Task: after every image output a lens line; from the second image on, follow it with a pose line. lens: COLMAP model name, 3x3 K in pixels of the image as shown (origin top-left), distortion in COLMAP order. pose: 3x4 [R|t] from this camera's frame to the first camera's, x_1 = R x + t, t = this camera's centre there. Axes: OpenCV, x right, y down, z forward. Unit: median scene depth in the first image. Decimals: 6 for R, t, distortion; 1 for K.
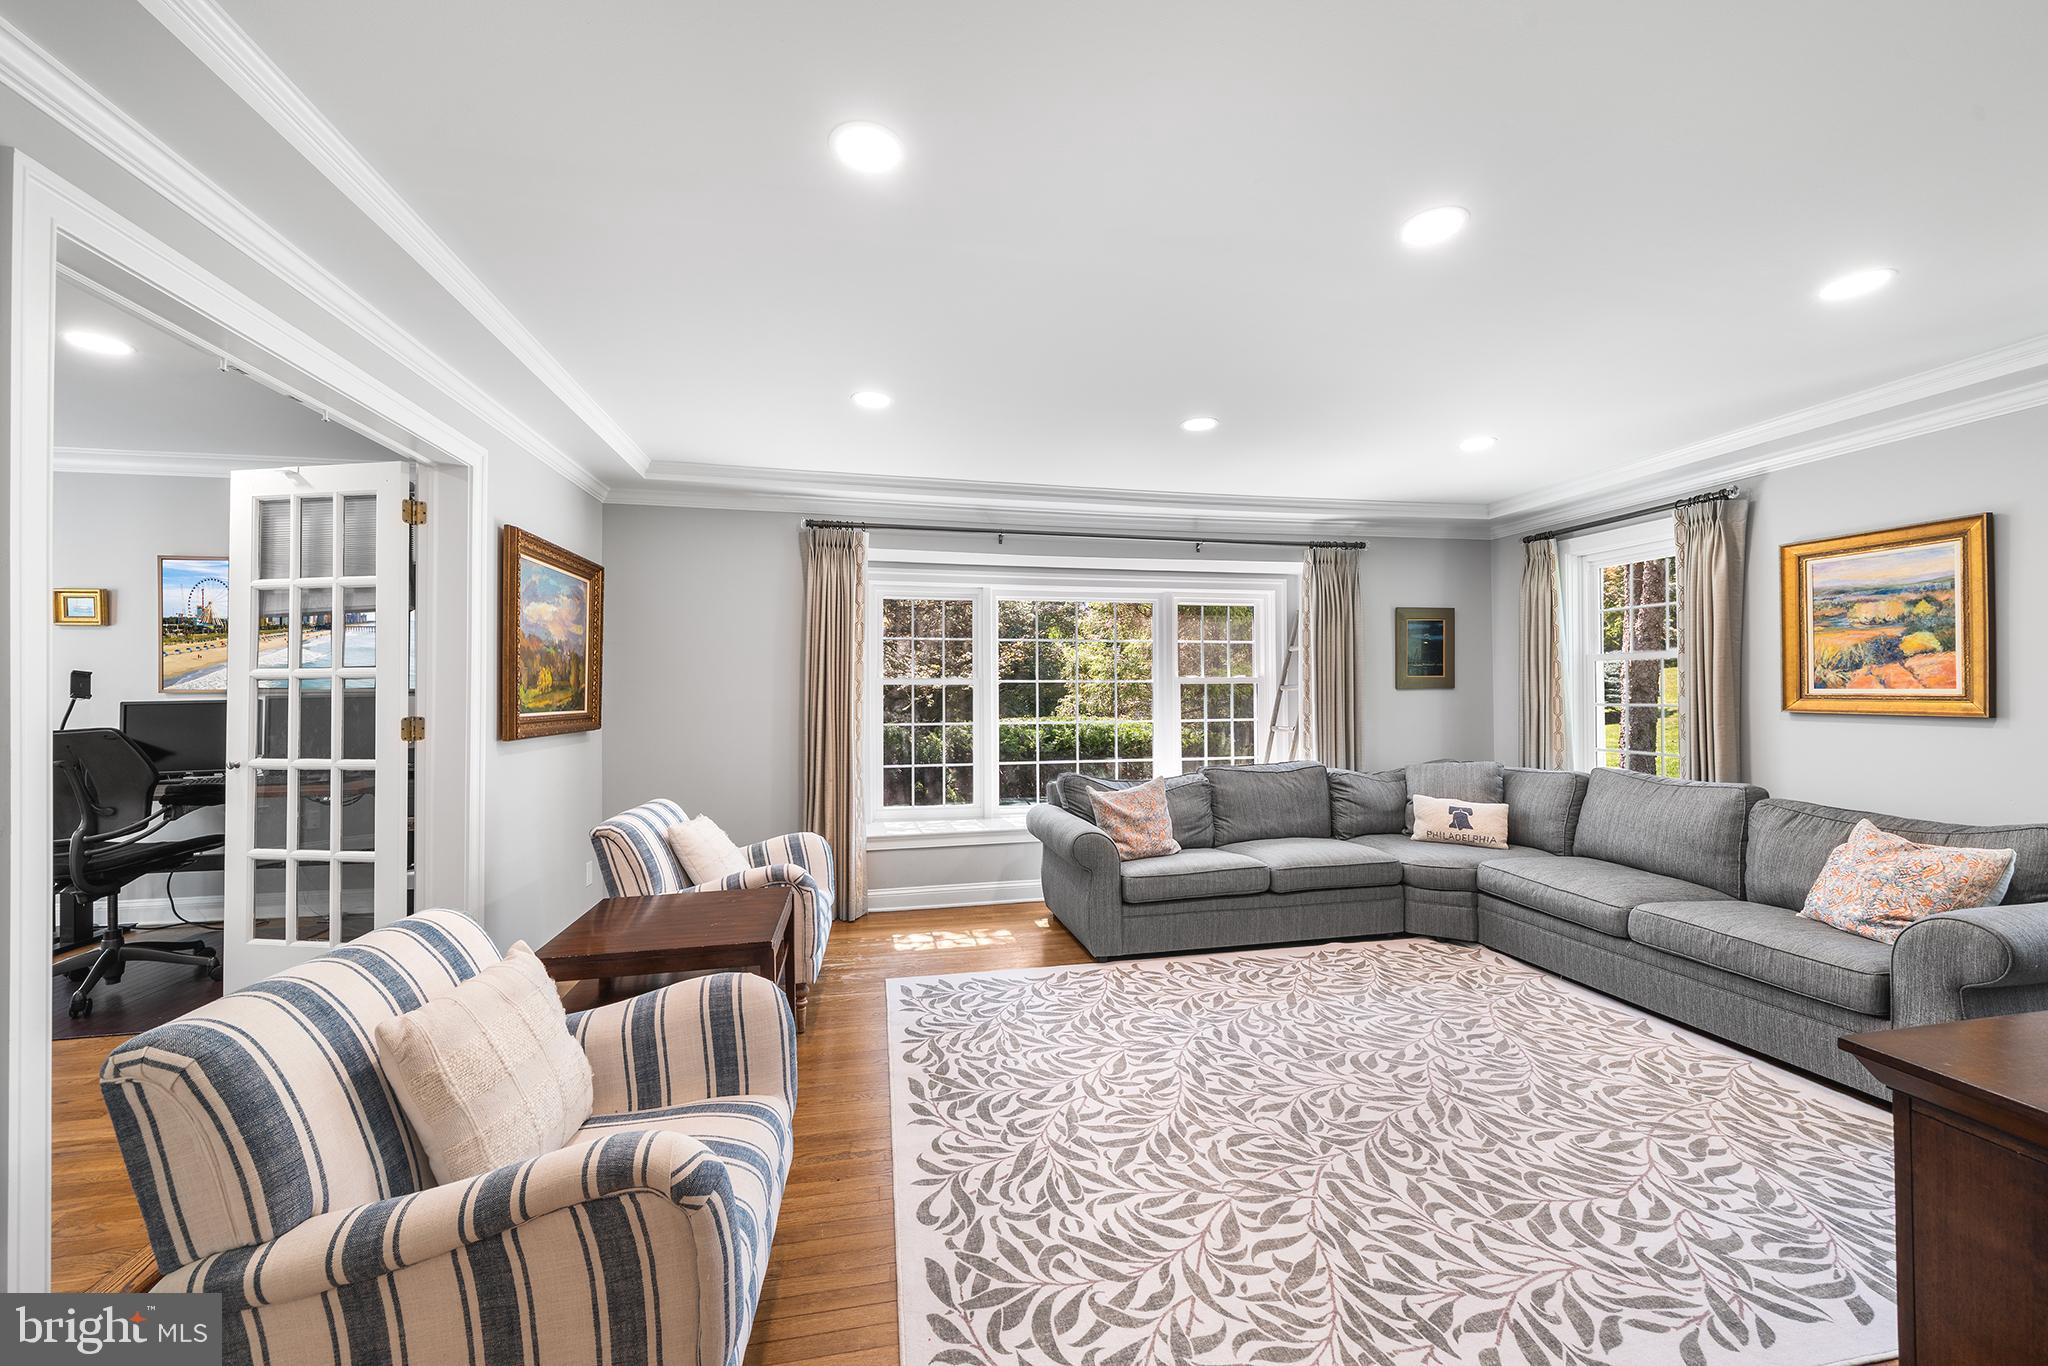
lens RADIAL K [[761.5, 0, 1023.2], [0, 761.5, 685.4], [0, 0, 1]] dist [-0.000950, -0.000311]
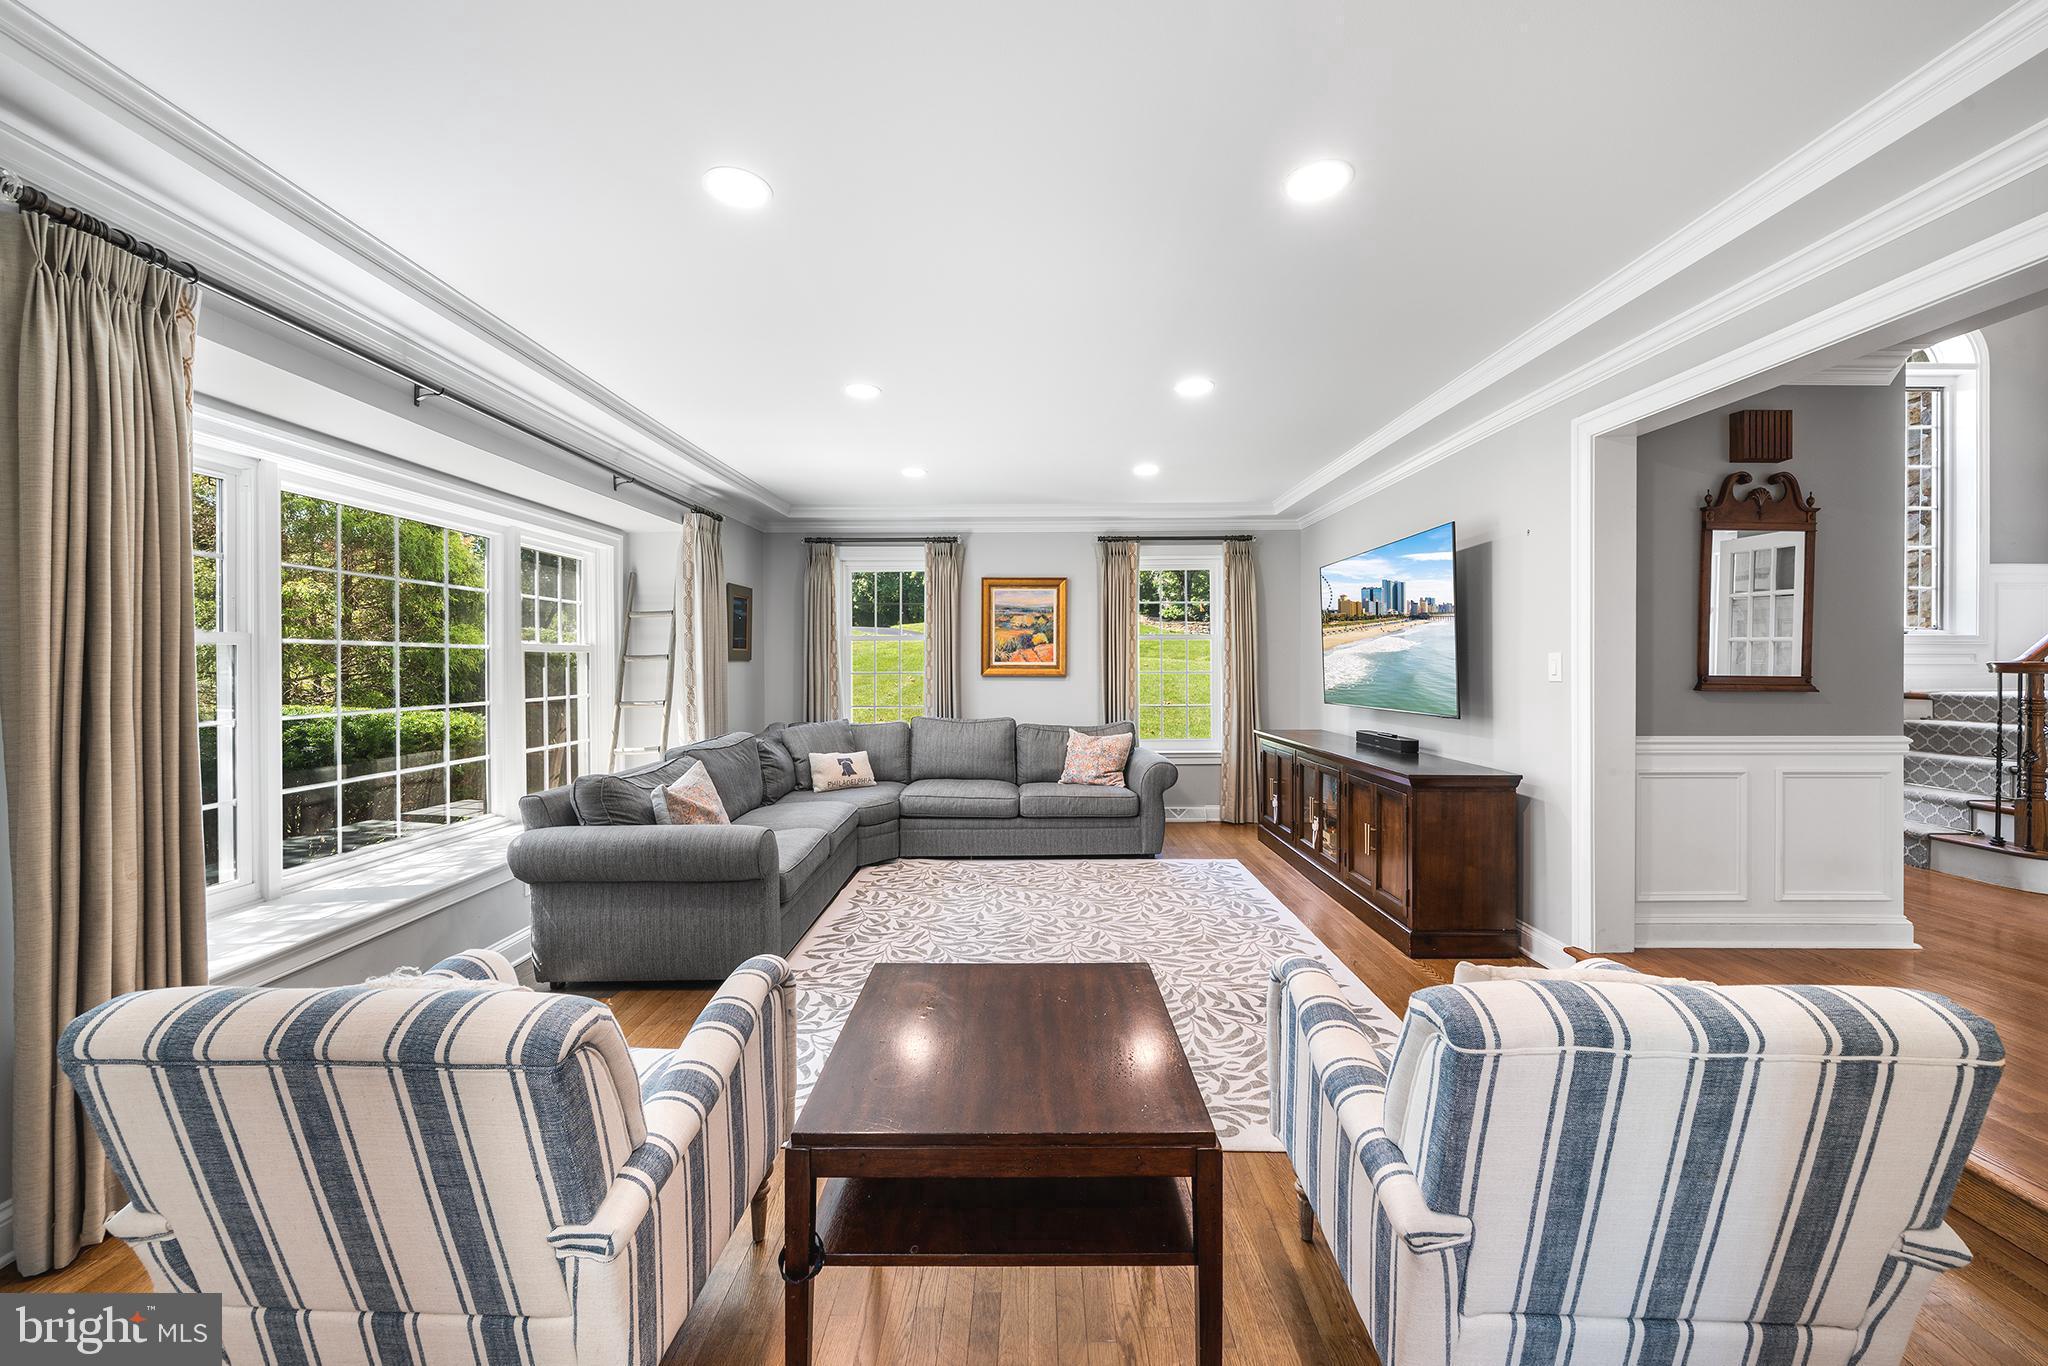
lens RADIAL K [[761.5, 0, 1023.2], [0, 761.5, 685.4], [0, 0, 1]] dist [-0.000950, -0.000311]
pose [[0.214121, -0.026446, 0.976449, -0.671864], [-0.009081, 0.999536, 0.029063, 0.006980], [-0.976765, -0.015090, 0.213782, 0.565665]]
